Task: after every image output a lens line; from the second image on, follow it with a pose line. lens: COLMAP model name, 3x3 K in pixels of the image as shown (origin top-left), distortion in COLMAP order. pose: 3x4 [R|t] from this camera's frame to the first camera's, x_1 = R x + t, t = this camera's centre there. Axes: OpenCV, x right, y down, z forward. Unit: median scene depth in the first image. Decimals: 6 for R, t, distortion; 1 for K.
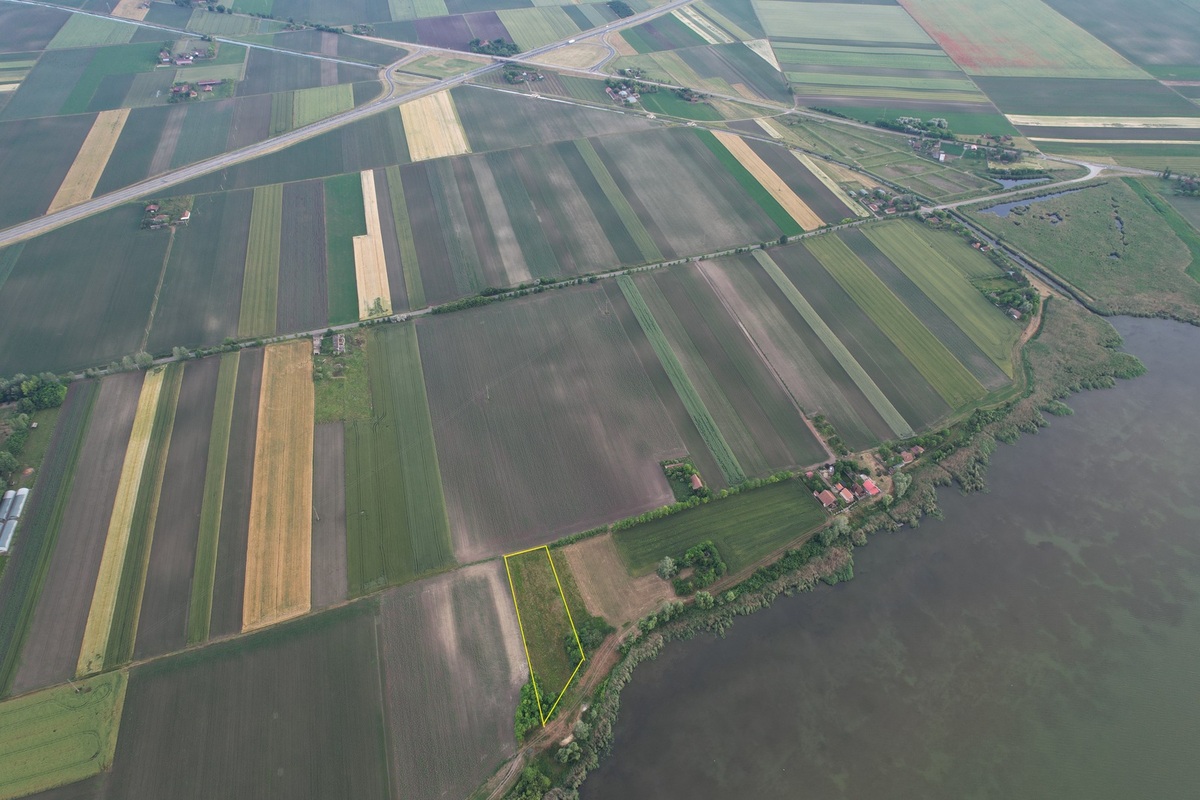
lens RADIAL K [[753.1, 0, 601.7], [0, 753.1, 423.6], [0, 0, 1]] dist [-0.073187, 0.064170]
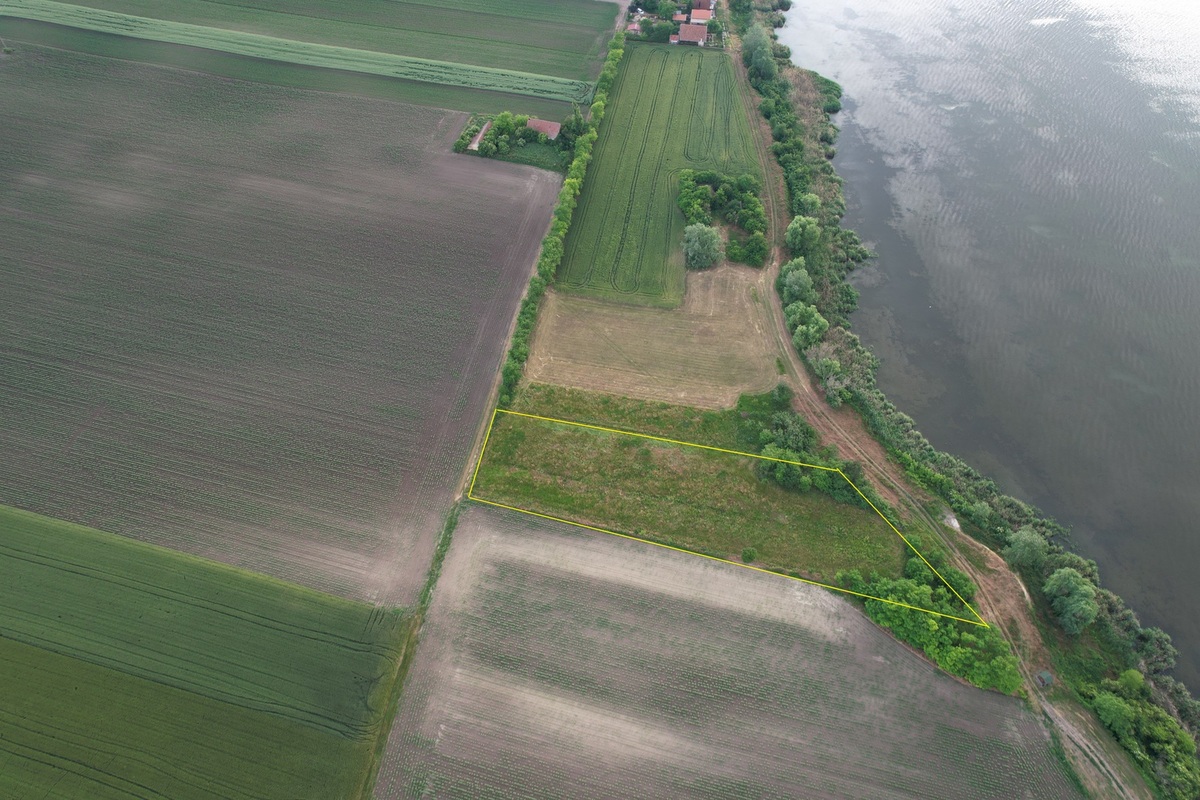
lens RADIAL K [[753.1, 0, 601.7], [0, 753.1, 423.6], [0, 0, 1]] dist [-0.073187, 0.064170]
pose [[0.511240, -0.703182, 0.494134, -0.257043], [0.589245, 0.705329, 0.394083, 0.050000], [-0.625639, 0.089695, 0.774939, 0.692345]]
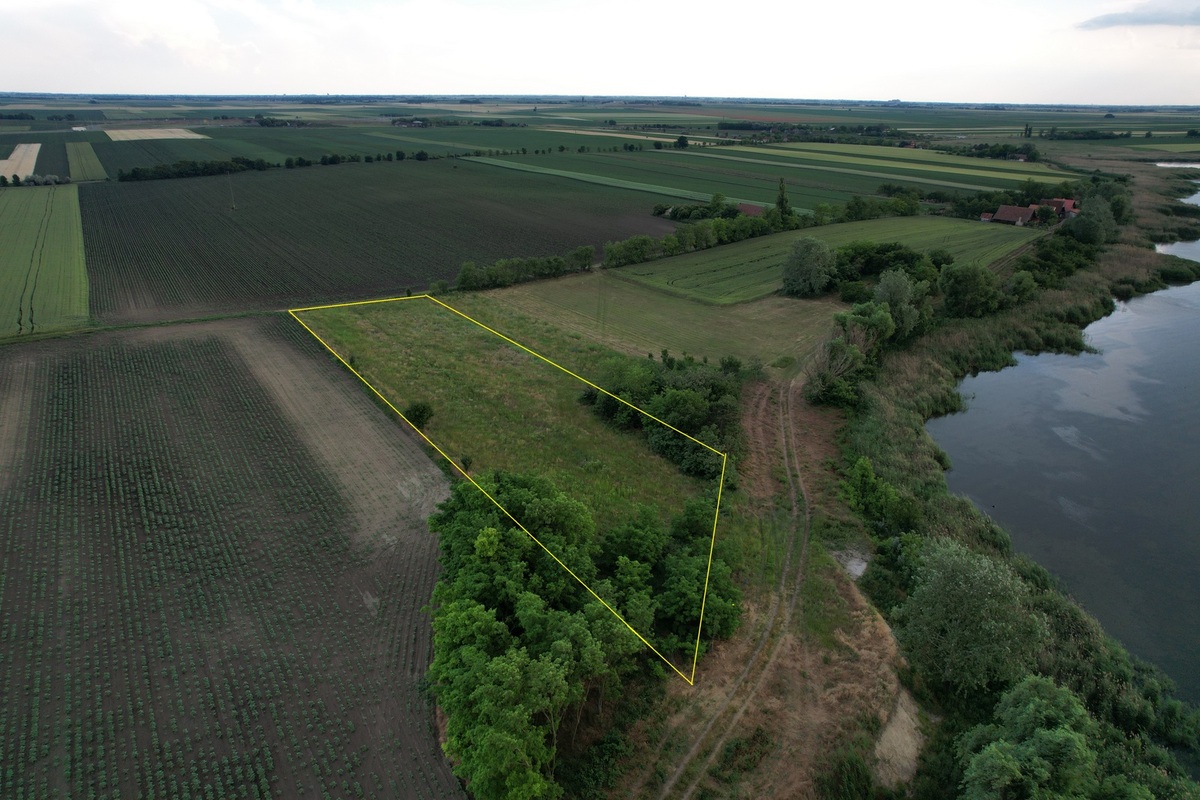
lens RADIAL K [[753.1, 0, 601.7], [0, 753.1, 423.6], [0, 0, 1]] dist [-0.073187, 0.064170]
pose [[0.953490, -0.128109, 0.272845, -0.100184], [0.212165, 0.928217, -0.305612, 0.341031], [-0.214108, 0.349286, 0.912226, 0.746259]]
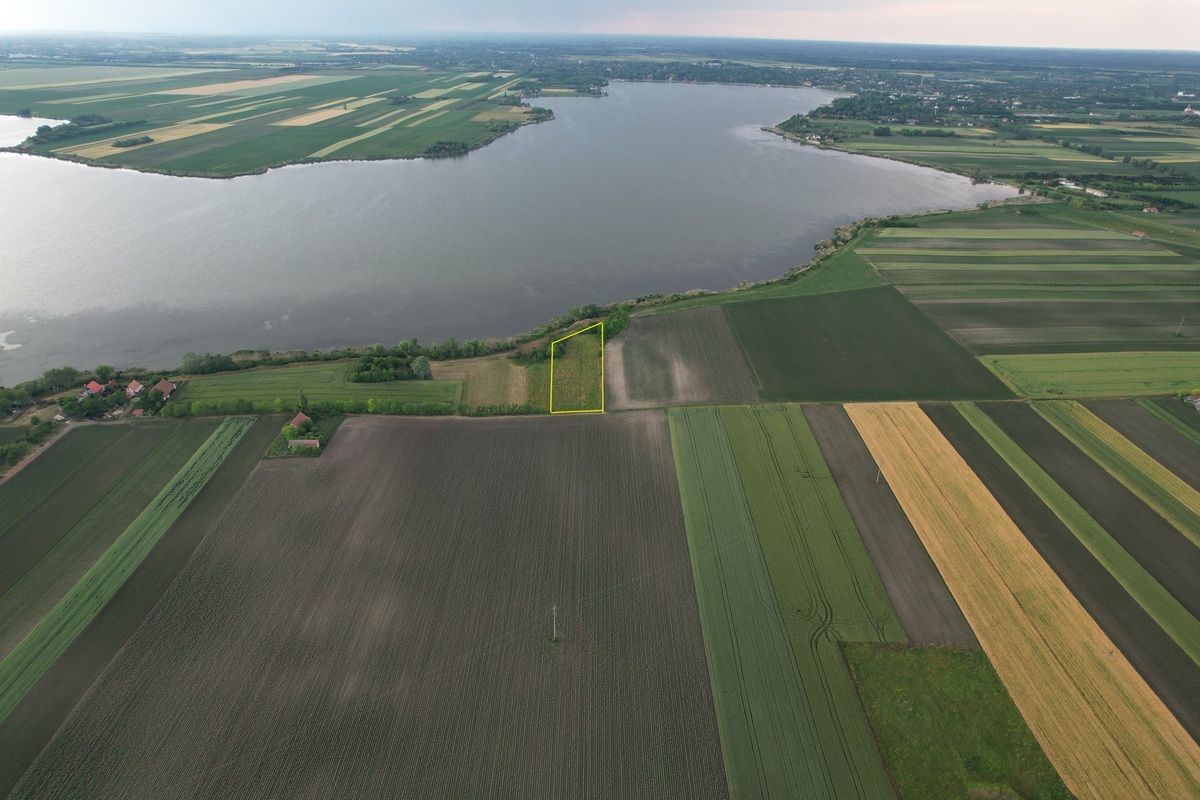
lens RADIAL K [[753.1, 0, 601.7], [0, 753.1, 423.6], [0, 0, 1]] dist [-0.073187, 0.064170]
pose [[-0.962305, -0.156782, 0.222234, -0.308352], [0.161499, 0.328055, 0.930751, -0.544450], [-0.218830, 0.931557, -0.290369, 1.267536]]
